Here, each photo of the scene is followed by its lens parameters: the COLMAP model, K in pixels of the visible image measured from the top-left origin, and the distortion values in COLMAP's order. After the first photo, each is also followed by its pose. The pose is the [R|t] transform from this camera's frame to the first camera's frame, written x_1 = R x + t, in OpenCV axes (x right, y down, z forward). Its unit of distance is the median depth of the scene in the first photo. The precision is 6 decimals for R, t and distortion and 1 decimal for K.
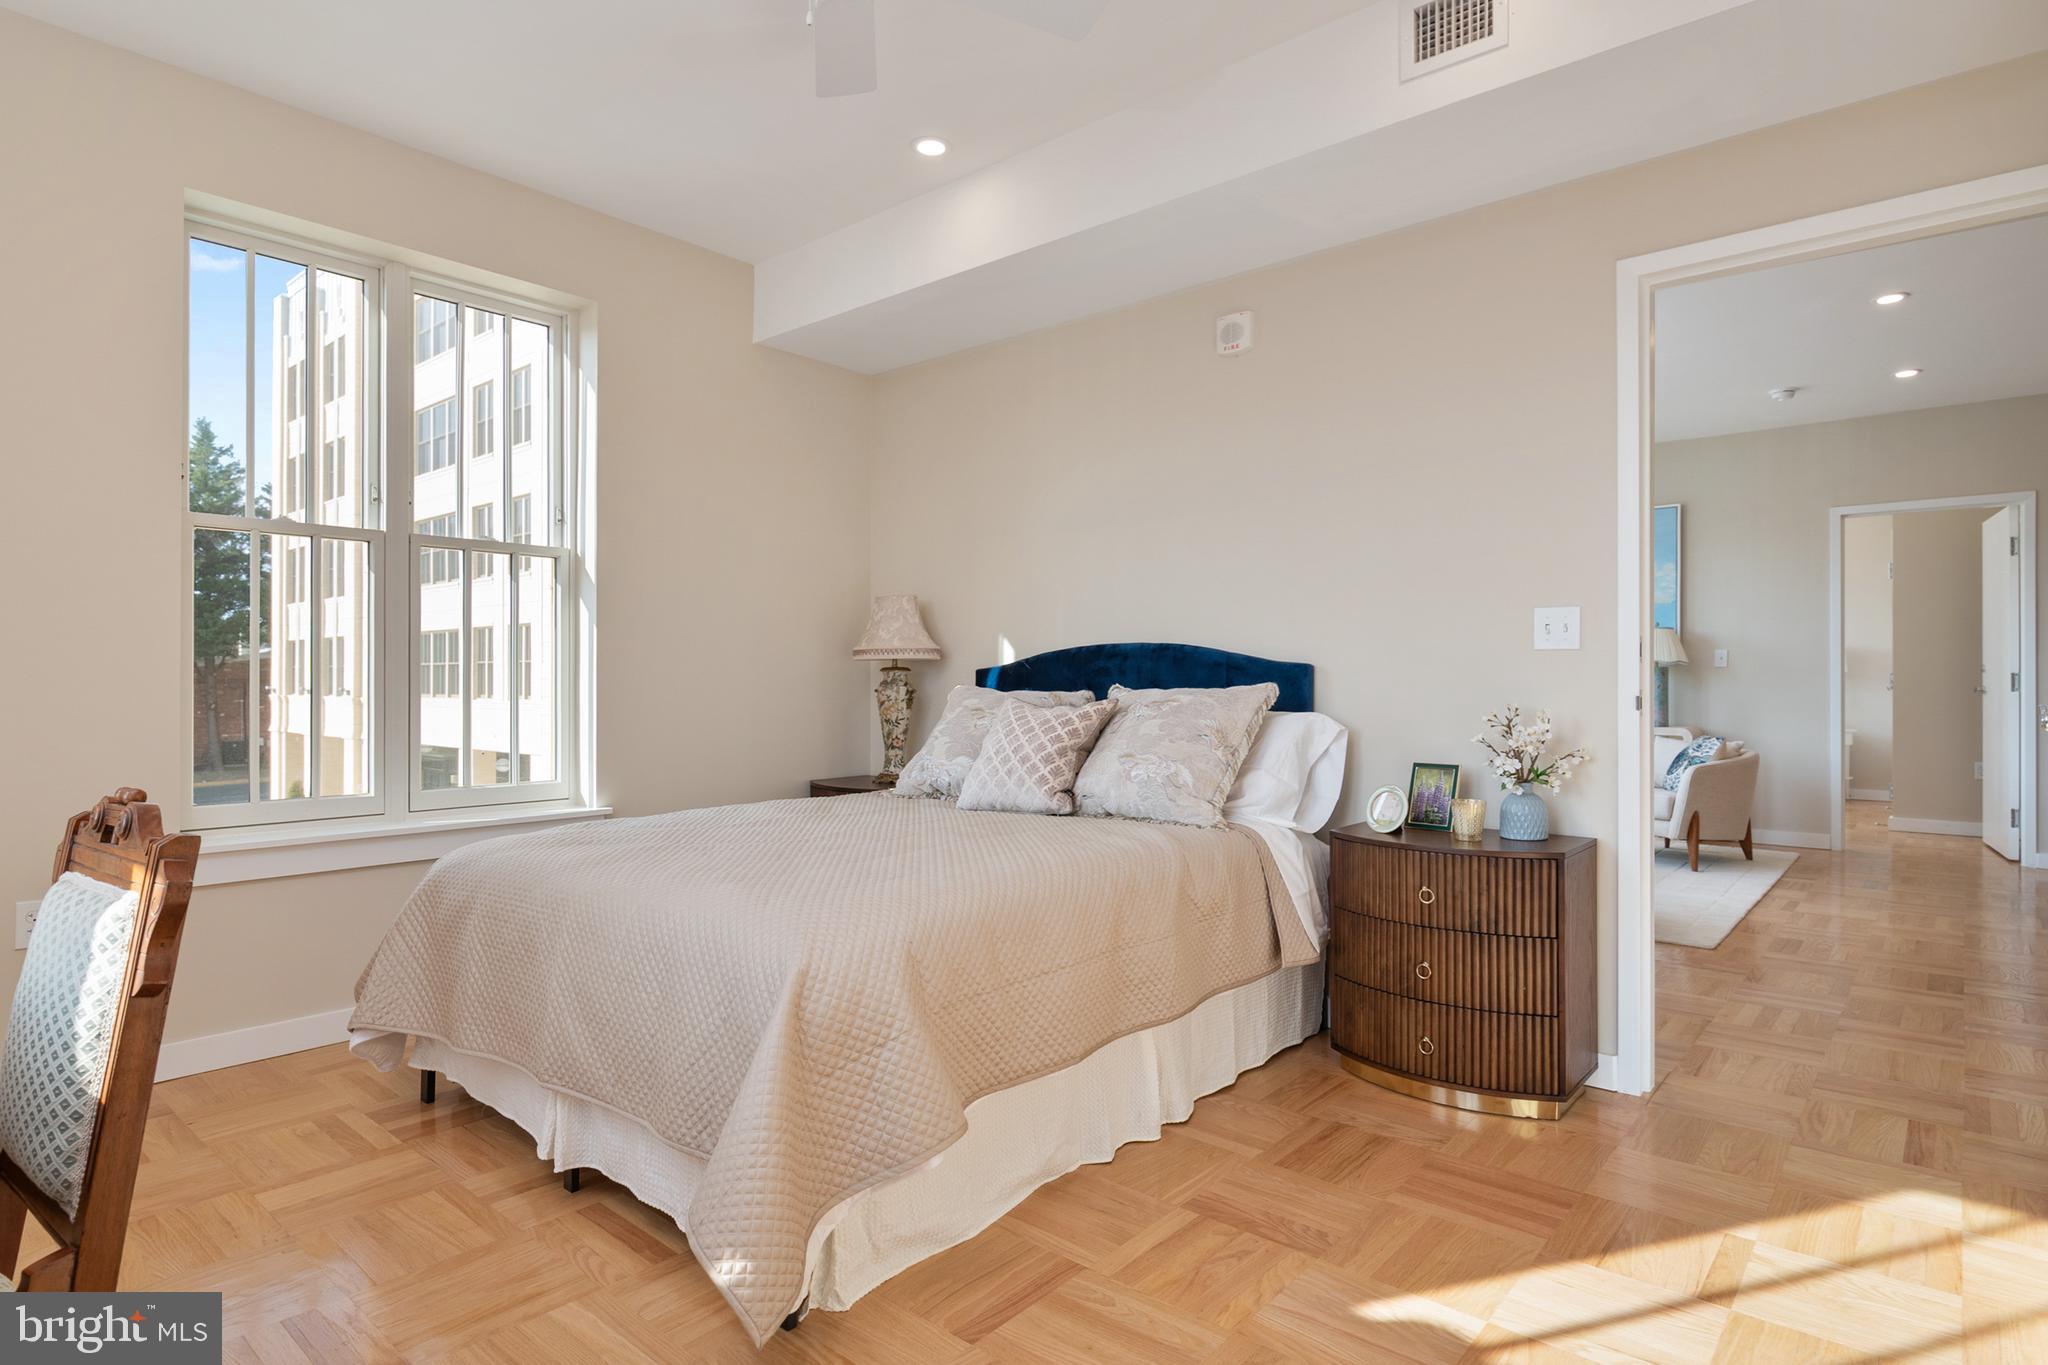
lens RADIAL K [[1074.0, 0, 1024.0], [0, 1074.0, 682.5], [0, 0, 1]] dist [-0.000512, 0.000240]
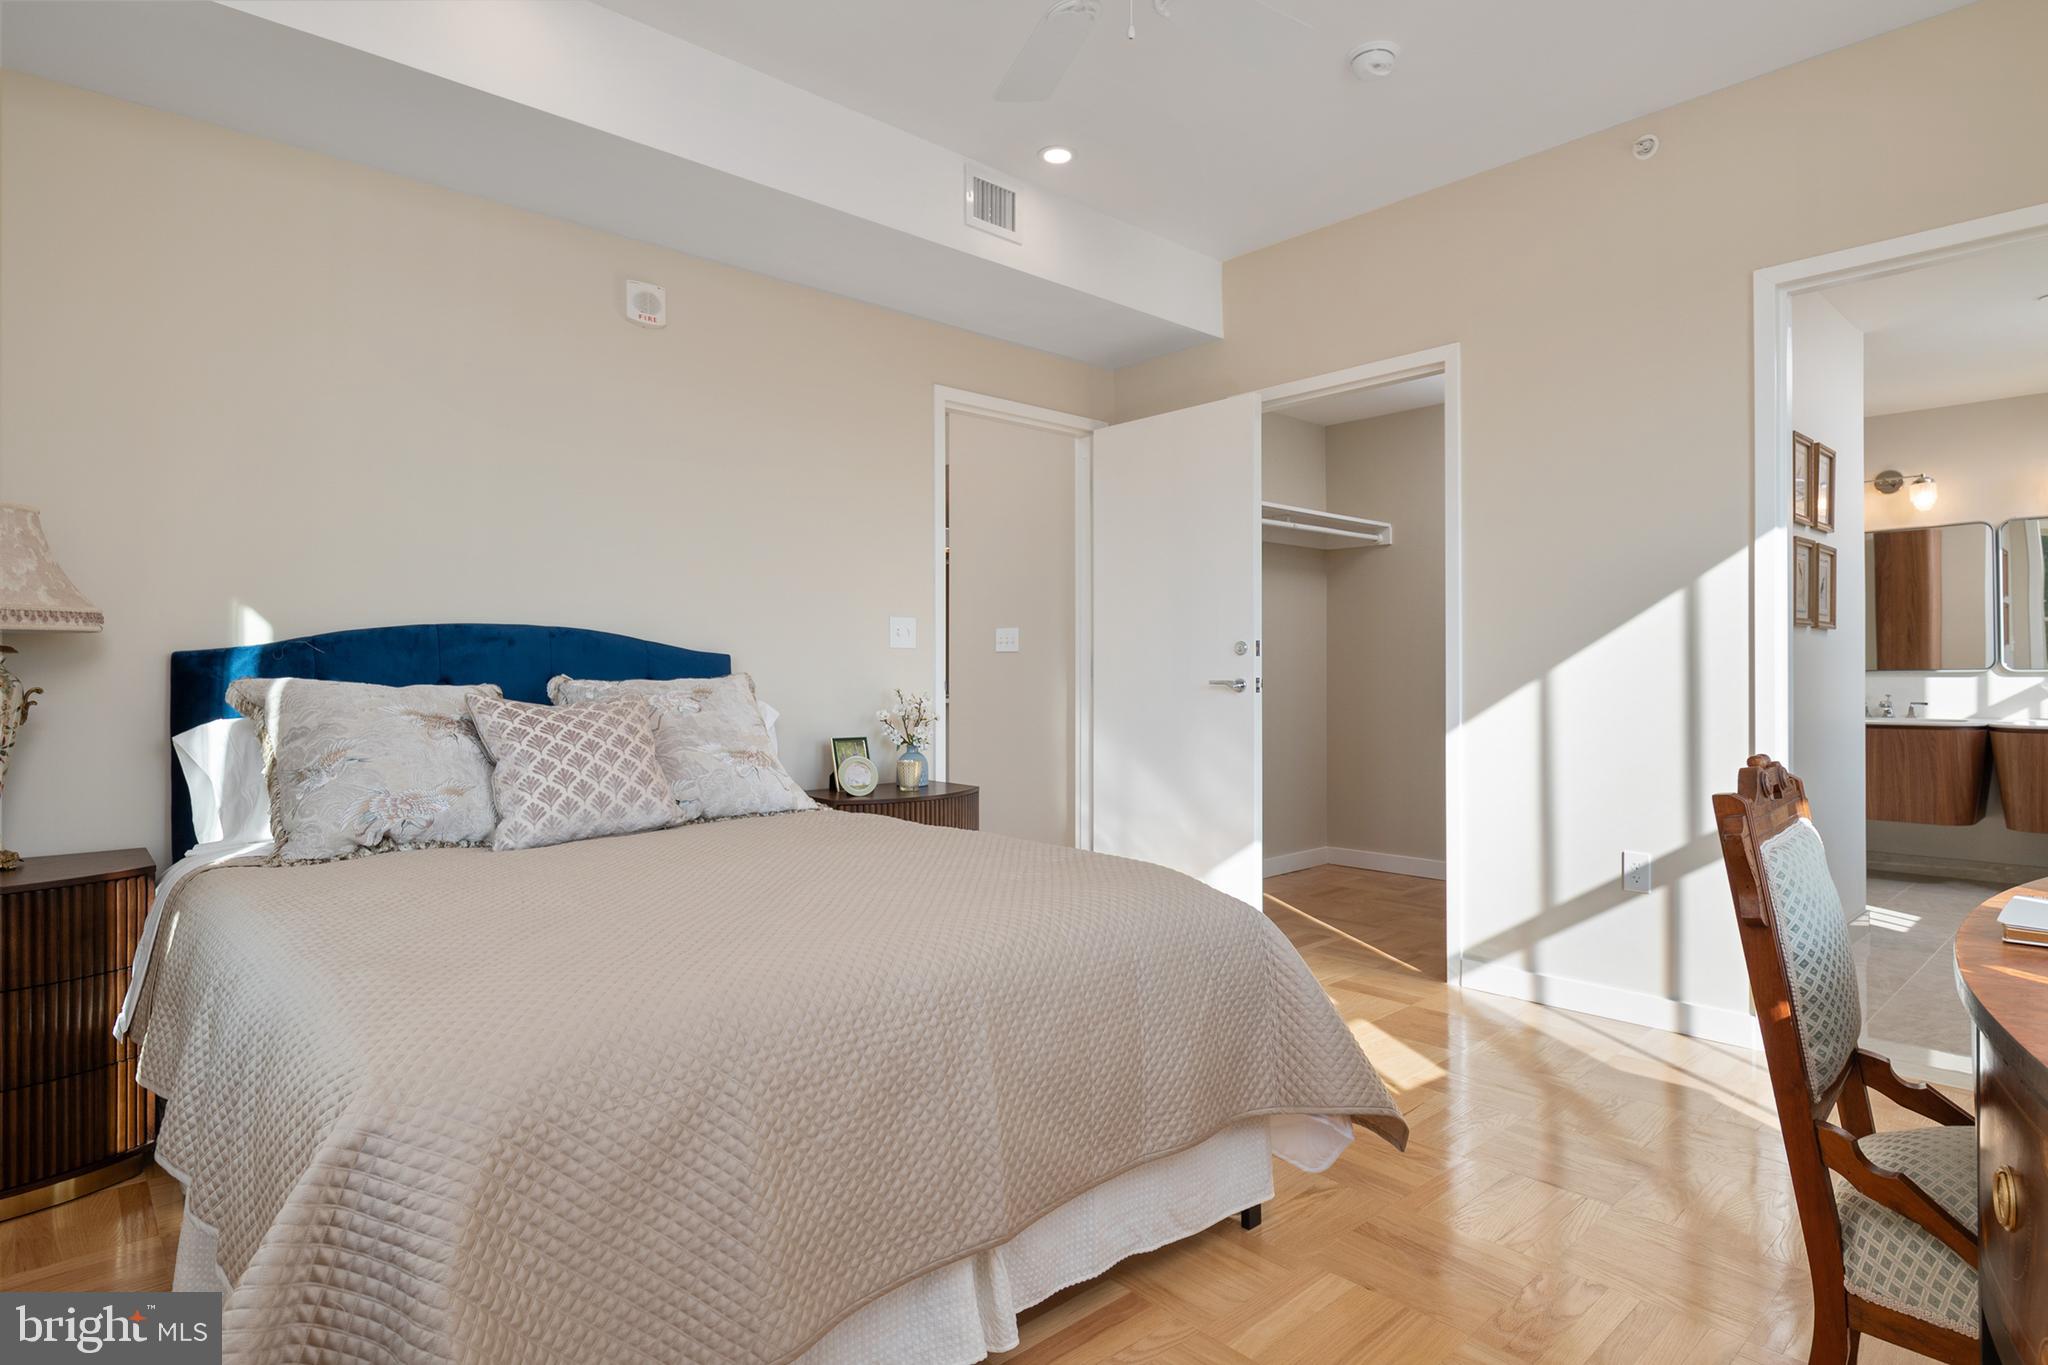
lens RADIAL K [[1074.0, 0, 1024.0], [0, 1074.0, 682.5], [0, 0, 1]] dist [-0.000512, 0.000240]
pose [[0.108496, -0.004688, 0.994086, -0.714064], [0.010524, 0.999938, 0.003567, 0.008582], [-0.994041, 0.010075, 0.108538, 0.574724]]
